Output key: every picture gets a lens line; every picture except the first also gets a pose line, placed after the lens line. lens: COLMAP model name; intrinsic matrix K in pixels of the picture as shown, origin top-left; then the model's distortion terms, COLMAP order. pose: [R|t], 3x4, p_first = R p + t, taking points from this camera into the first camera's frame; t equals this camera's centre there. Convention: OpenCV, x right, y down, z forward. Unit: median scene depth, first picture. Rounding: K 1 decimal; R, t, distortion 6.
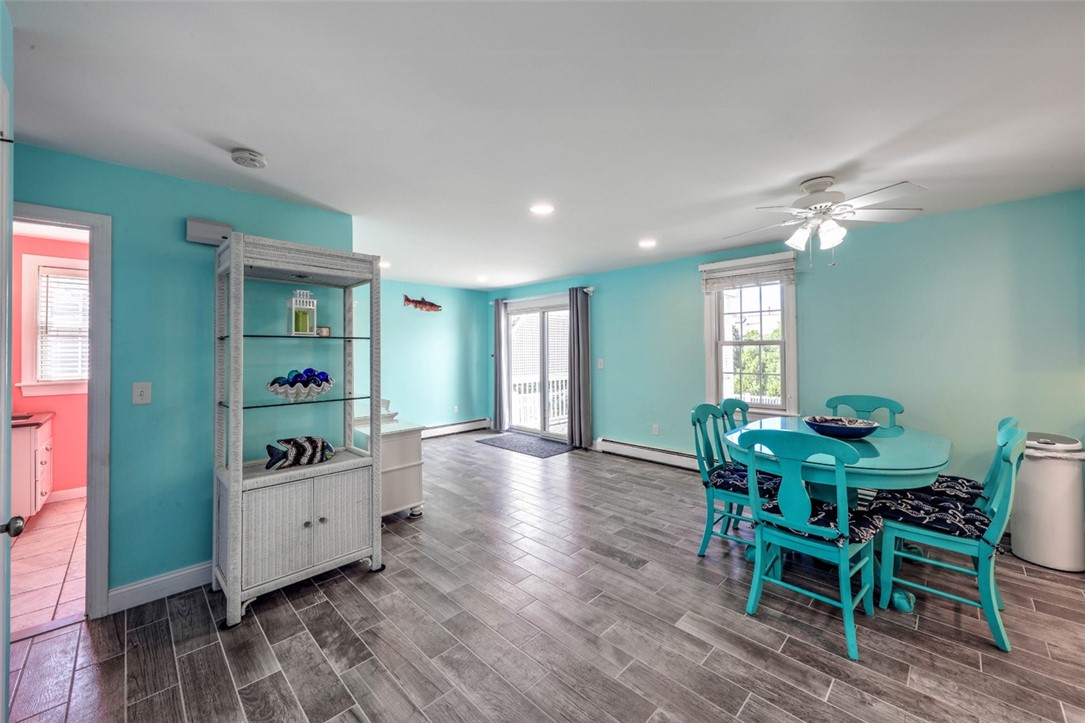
lens RADIAL K [[412.2, 0, 551.7], [0, 412.2, 345.6], [0, 0, 1]] dist [0.007968, -0.000189]
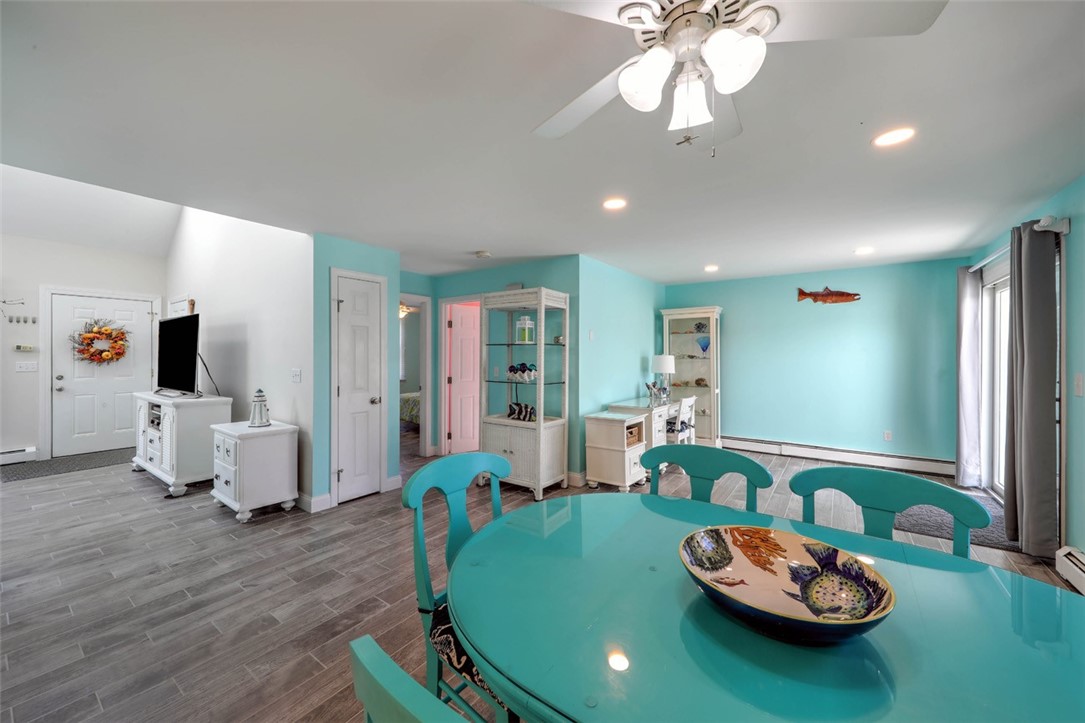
lens RADIAL K [[412.2, 0, 521.0], [0, 412.2, 353.2], [0, 0, 1]] dist [0.007968, -0.000189]
pose [[0.111370, 0.008403, -0.993743, 0.852621], [0.005795, 0.999942, 0.009105, 0.000312], [0.993762, -0.006773, 0.111315, 0.646718]]
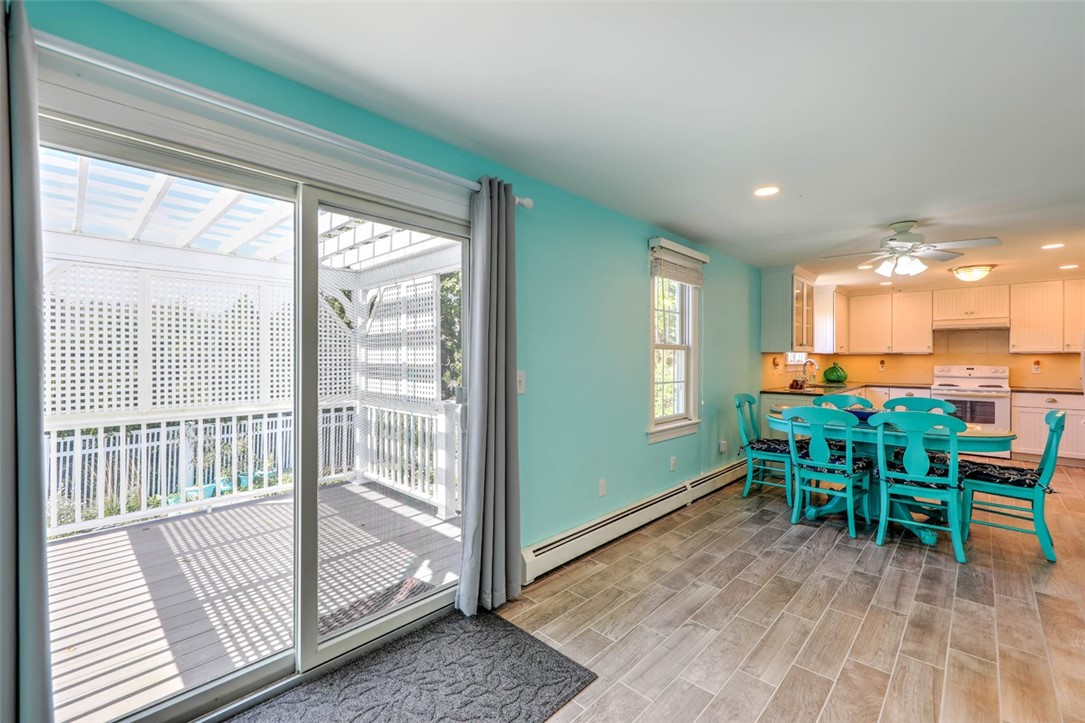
lens RADIAL K [[455.1, 0, 533.9], [0, 455.1, 359.2], [0, 0, 1]] dist [0.005420, -0.000850]
pose [[0.019901, 0.004529, 0.999792, -0.635808], [-0.010042, 0.999940, -0.004330, 0.035944], [-0.999752, -0.009954, 0.019945, 1.714087]]
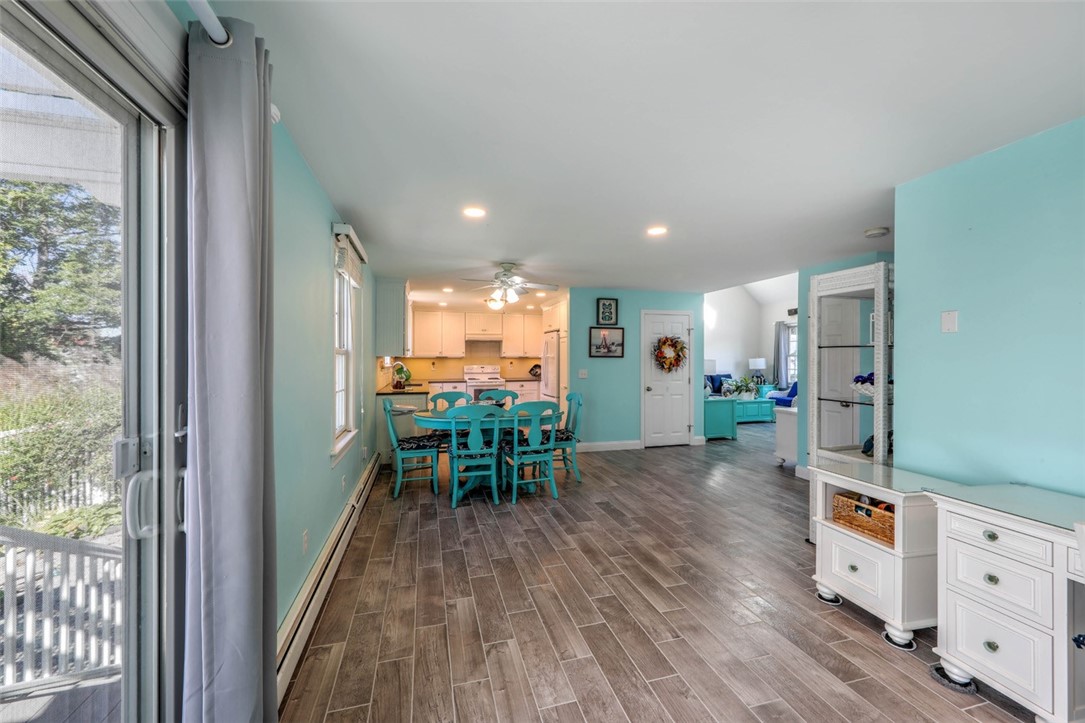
lens RADIAL K [[412.2, 0, 538.3], [0, 412.2, 358.4], [0, 0, 1]] dist [0.007968, -0.000189]
pose [[-0.856674, 0.007761, 0.515800, -0.296095], [0.002201, 0.999933, -0.011389, 0.021633], [-0.515853, -0.008621, -0.856634, 1.972400]]
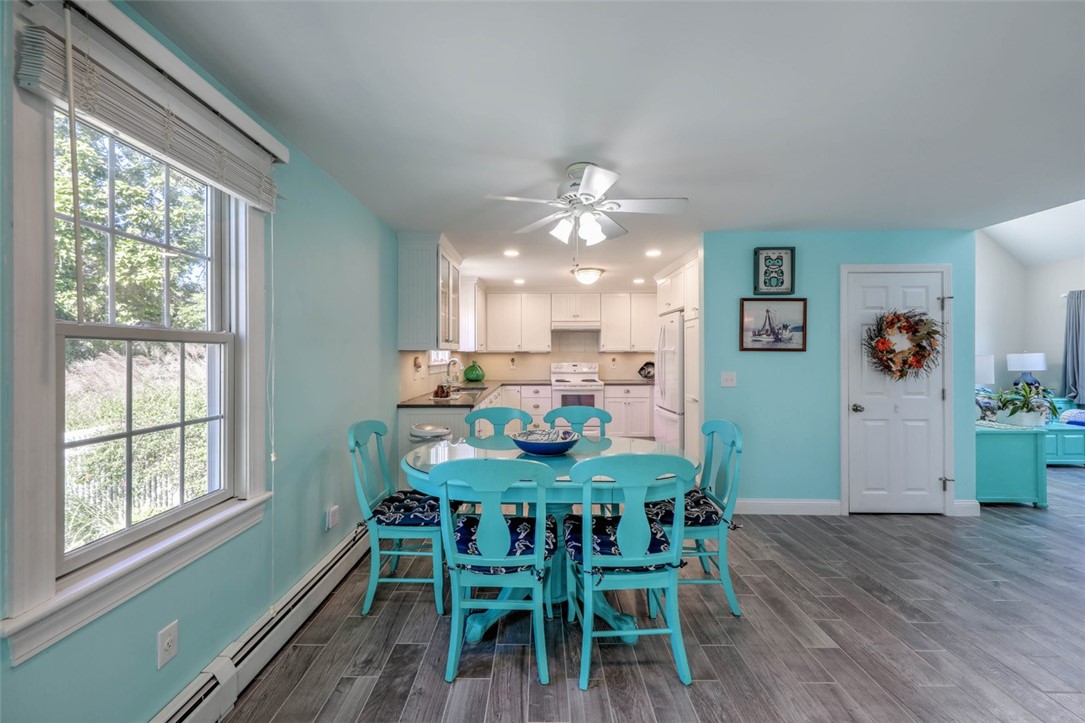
lens RADIAL K [[412.2, 0, 537.5], [0, 412.2, 354.6], [0, 0, 1]] dist [0.007968, -0.000189]
pose [[-0.683007, 0.007757, 0.730371, 0.048202], [-0.000593, 0.999937, -0.011174, 0.018334], [-0.730412, -0.008065, -0.682959, 1.369122]]
